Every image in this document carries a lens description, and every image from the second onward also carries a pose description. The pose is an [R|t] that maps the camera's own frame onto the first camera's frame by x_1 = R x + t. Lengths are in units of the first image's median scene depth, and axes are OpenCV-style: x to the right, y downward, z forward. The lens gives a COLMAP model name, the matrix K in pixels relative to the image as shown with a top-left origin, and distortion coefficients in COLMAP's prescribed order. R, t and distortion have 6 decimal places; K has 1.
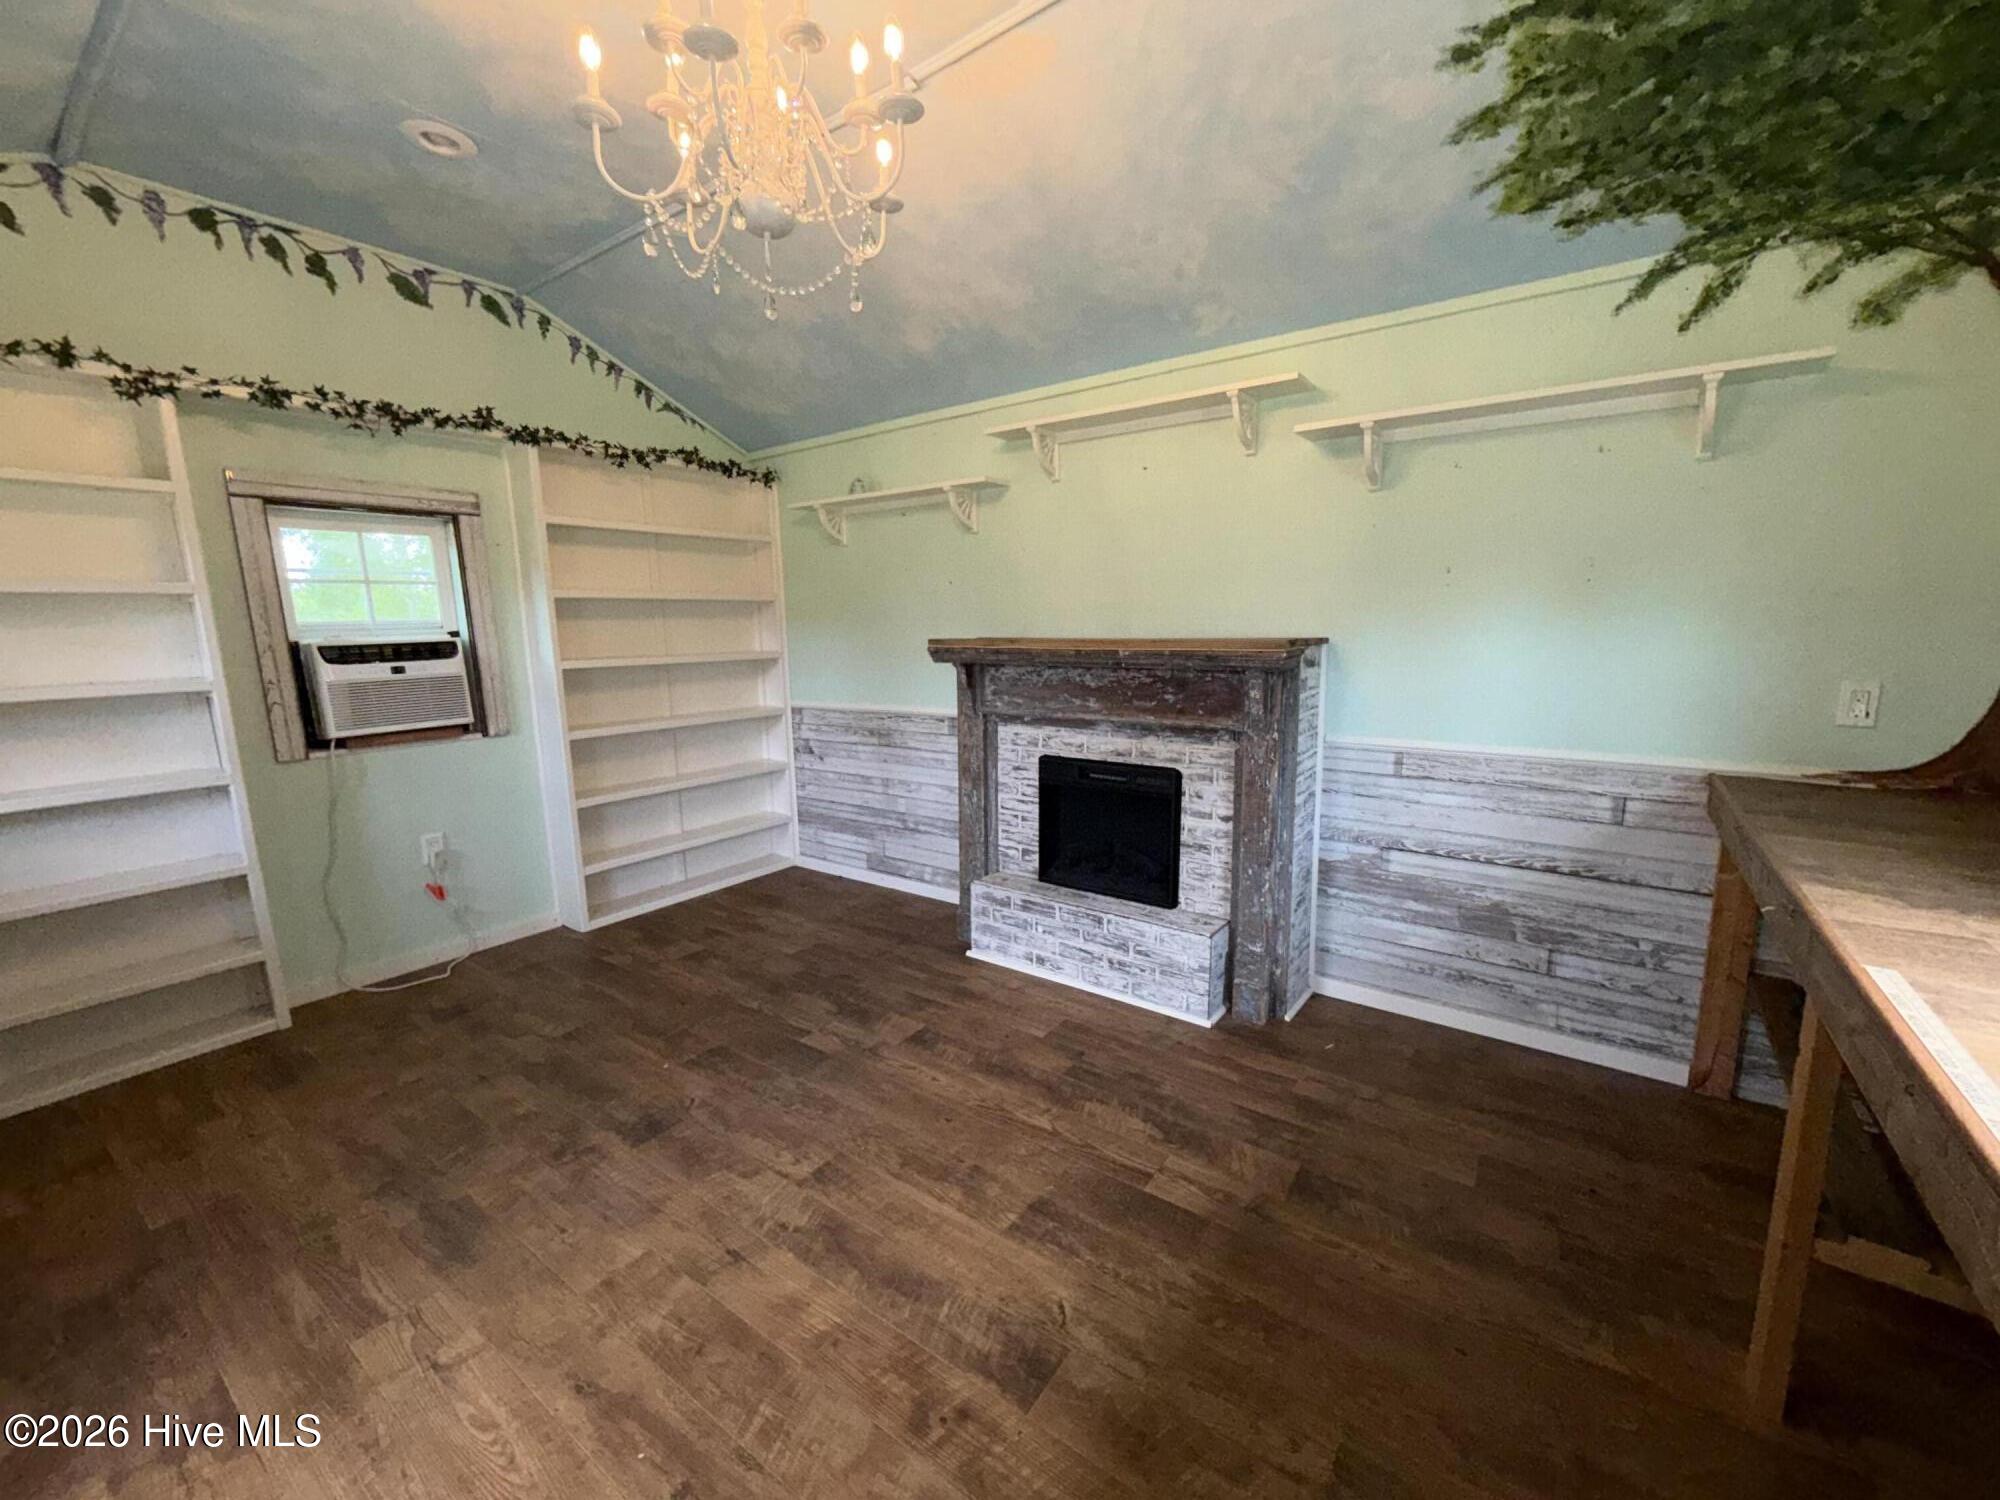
lens RADIAL K [[792.5, 0, 1000.0], [0, 792.5, 750.0], [0, 0, 1]] dist [0.003706, 0.000659]
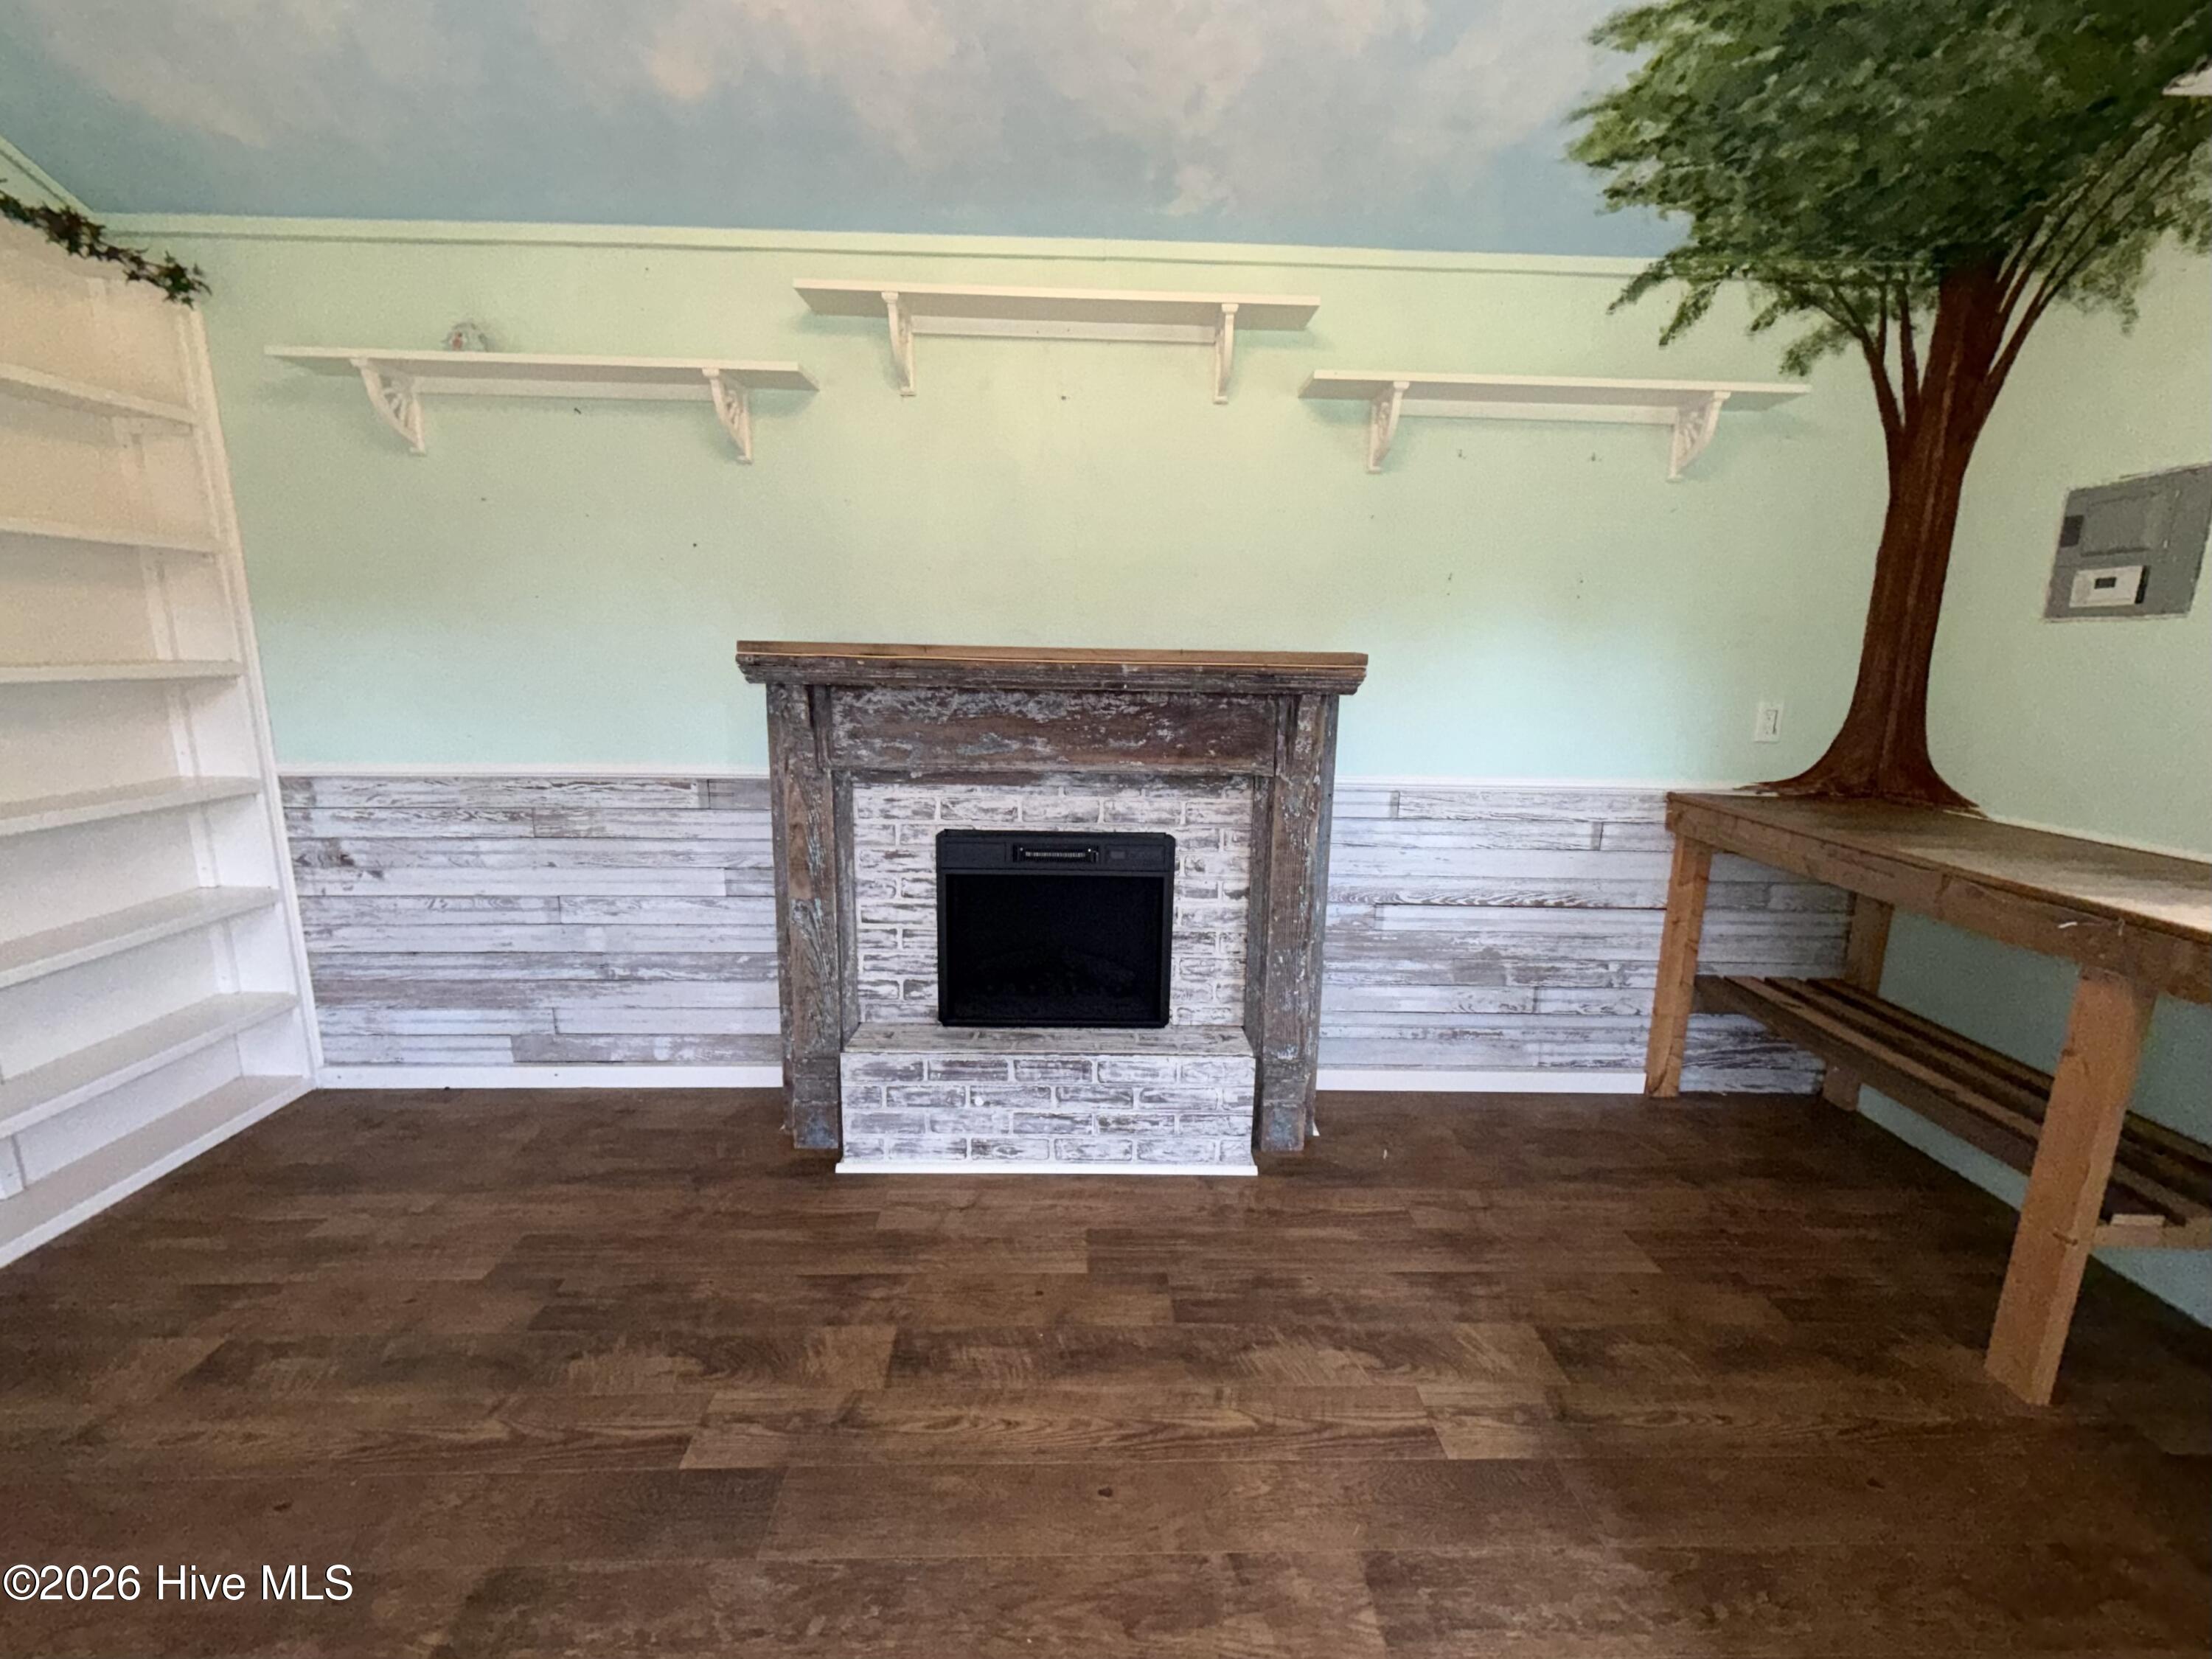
lens RADIAL K [[933.5, 0, 1106.0], [0, 933.5, 829.5], [0, 0, 1]] dist [0.004217, -0.000608]
pose [[0.796668, -0.089369, 0.597774, -0.336409], [0.067165, 0.995973, 0.059390, -0.034916], [-0.600674, -0.007165, 0.799462, 0.374660]]
